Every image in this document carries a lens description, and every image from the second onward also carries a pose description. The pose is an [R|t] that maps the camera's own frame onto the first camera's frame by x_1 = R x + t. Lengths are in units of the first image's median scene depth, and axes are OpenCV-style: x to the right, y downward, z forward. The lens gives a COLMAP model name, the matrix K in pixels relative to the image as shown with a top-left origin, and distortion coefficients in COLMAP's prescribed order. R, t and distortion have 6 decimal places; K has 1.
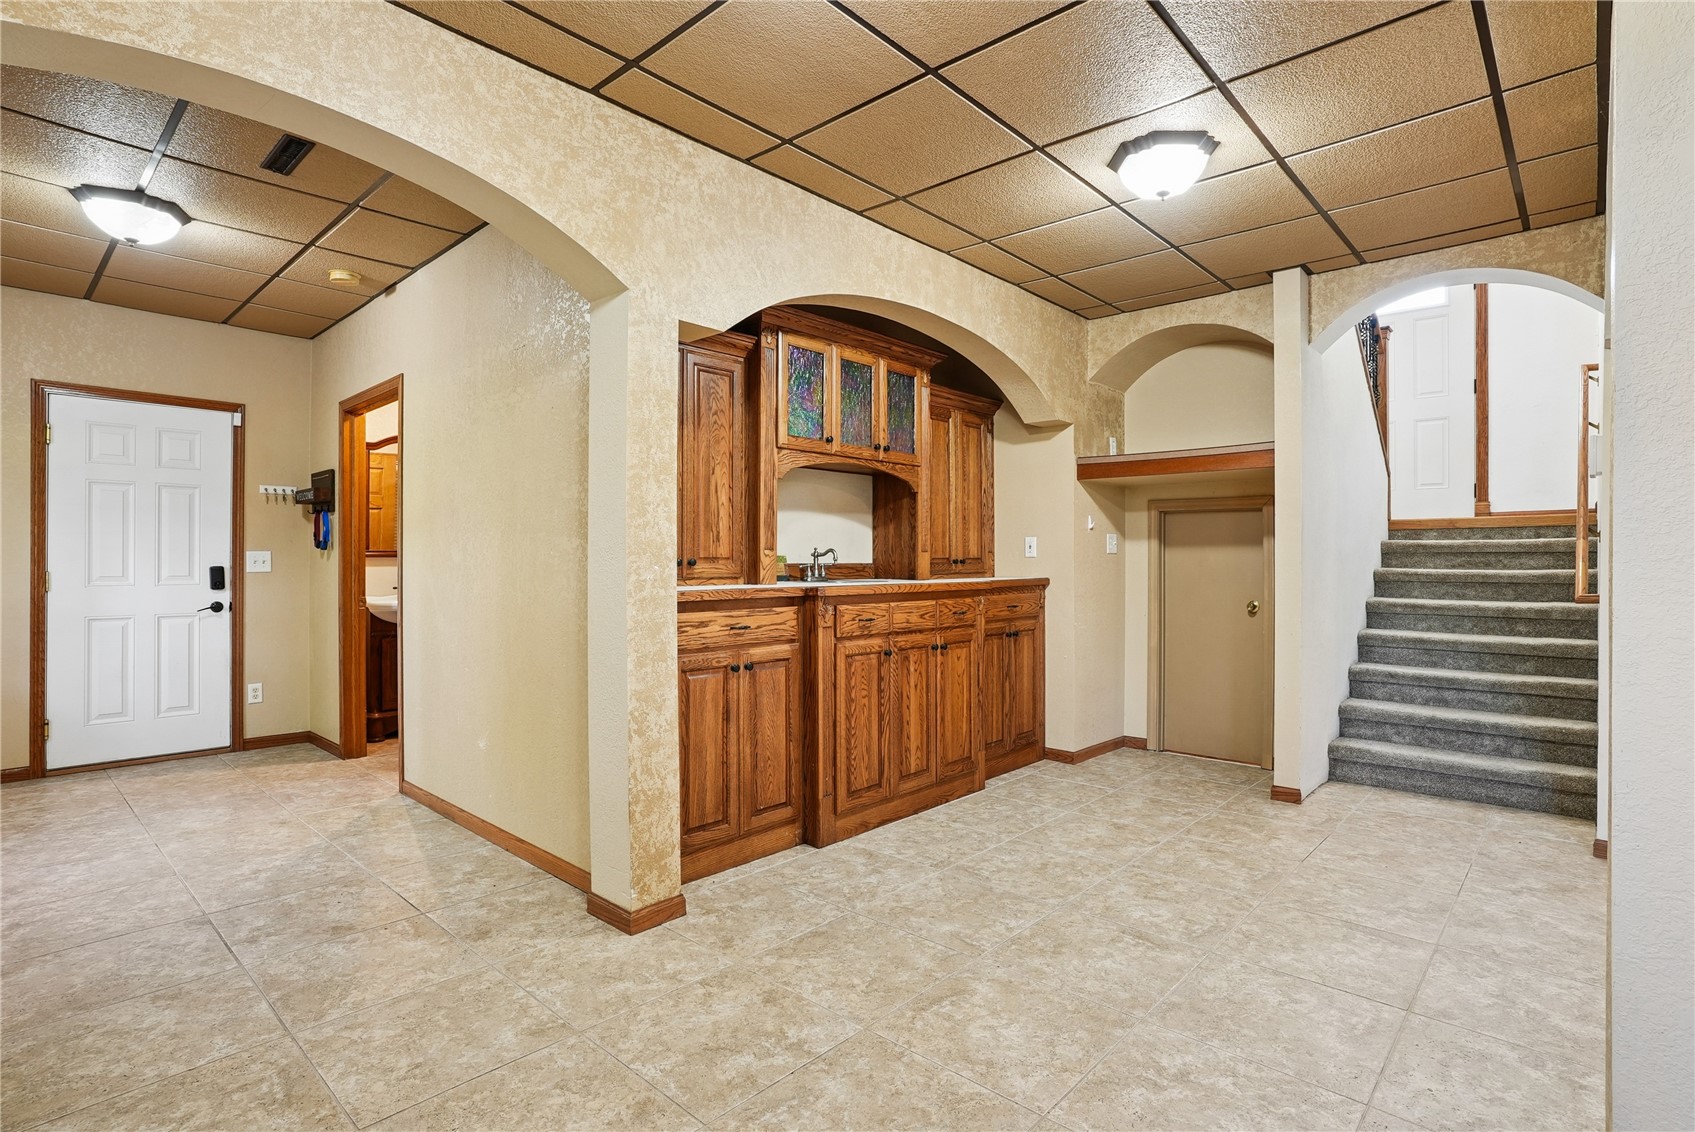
lens RADIAL K [[838.7, 0, 849.4], [0, 838.7, 557.9], [0, 0, 1]] dist [-0.038722, 0.014846]
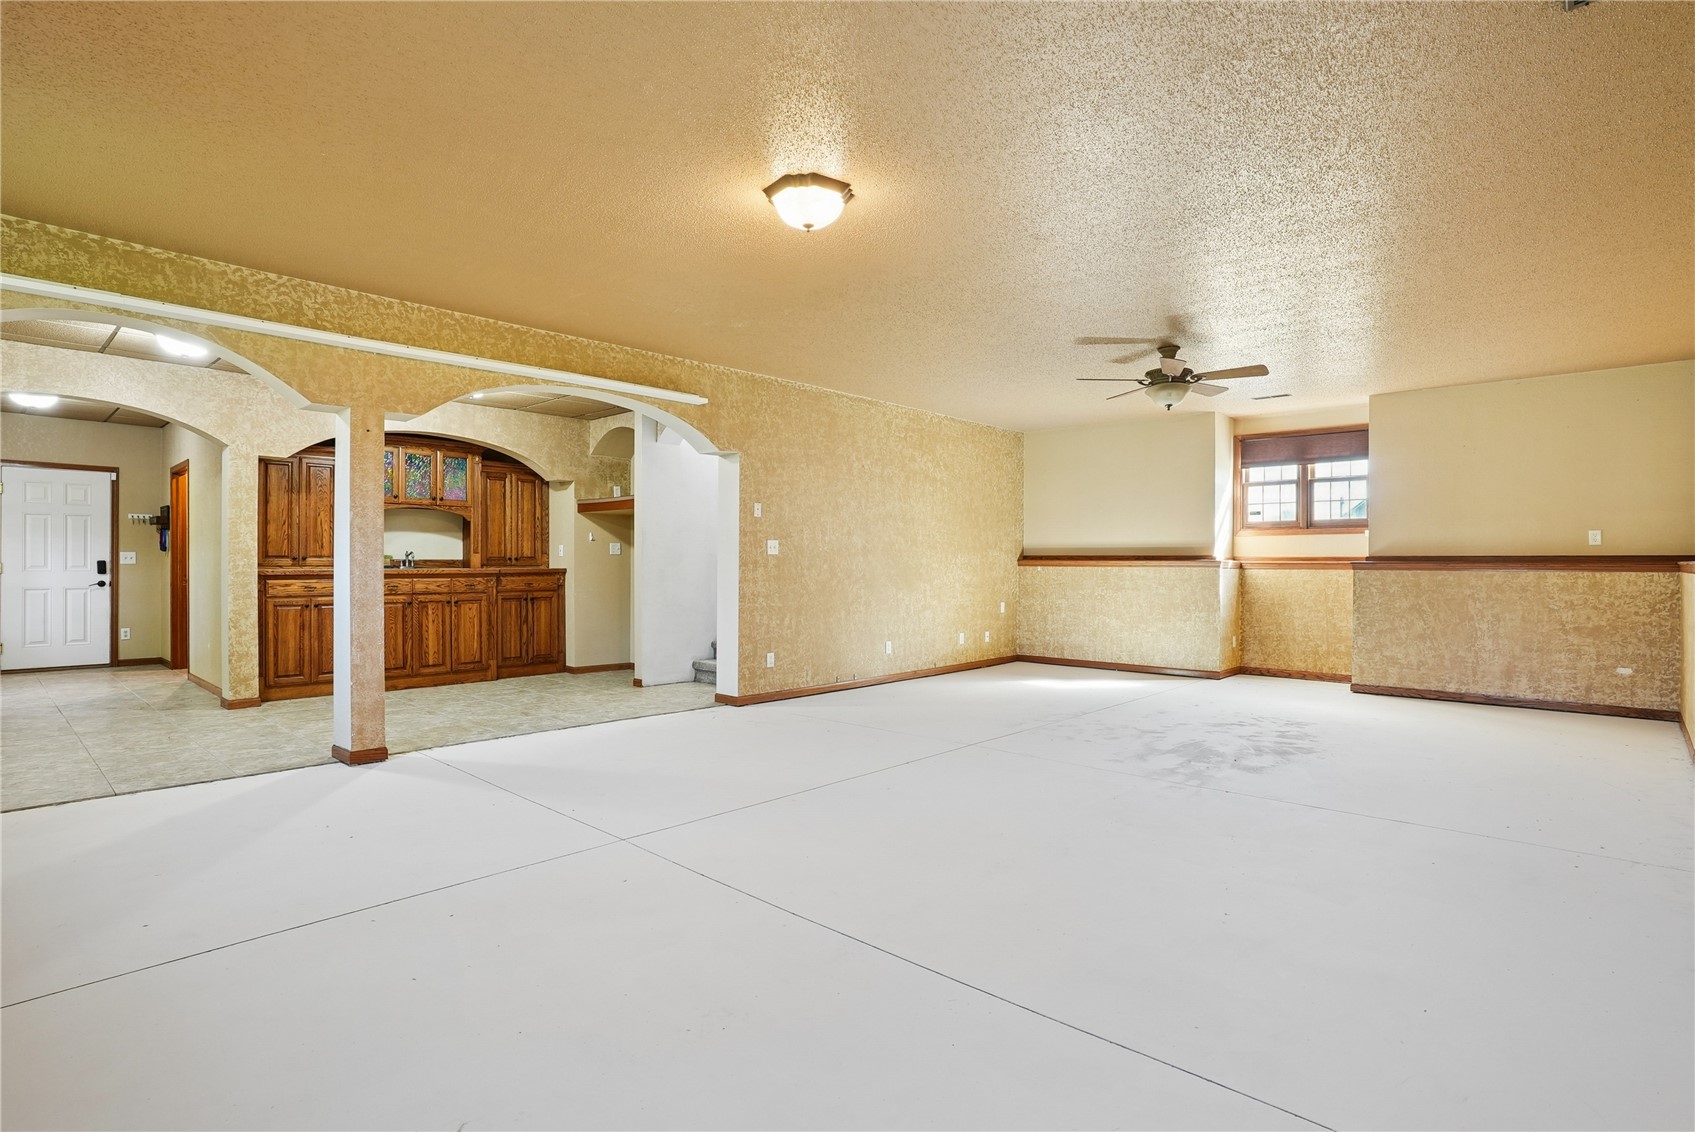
lens RADIAL K [[838.7, 0, 838.4], [0, 838.7, 567.5], [0, 0, 1]] dist [-0.038722, 0.014846]
pose [[0.999995, 0.002314, -0.002329, 0.791485], [-0.002292, 0.999953, 0.009457, 0.004195], [0.002351, -0.009451, 0.999953, -0.731325]]
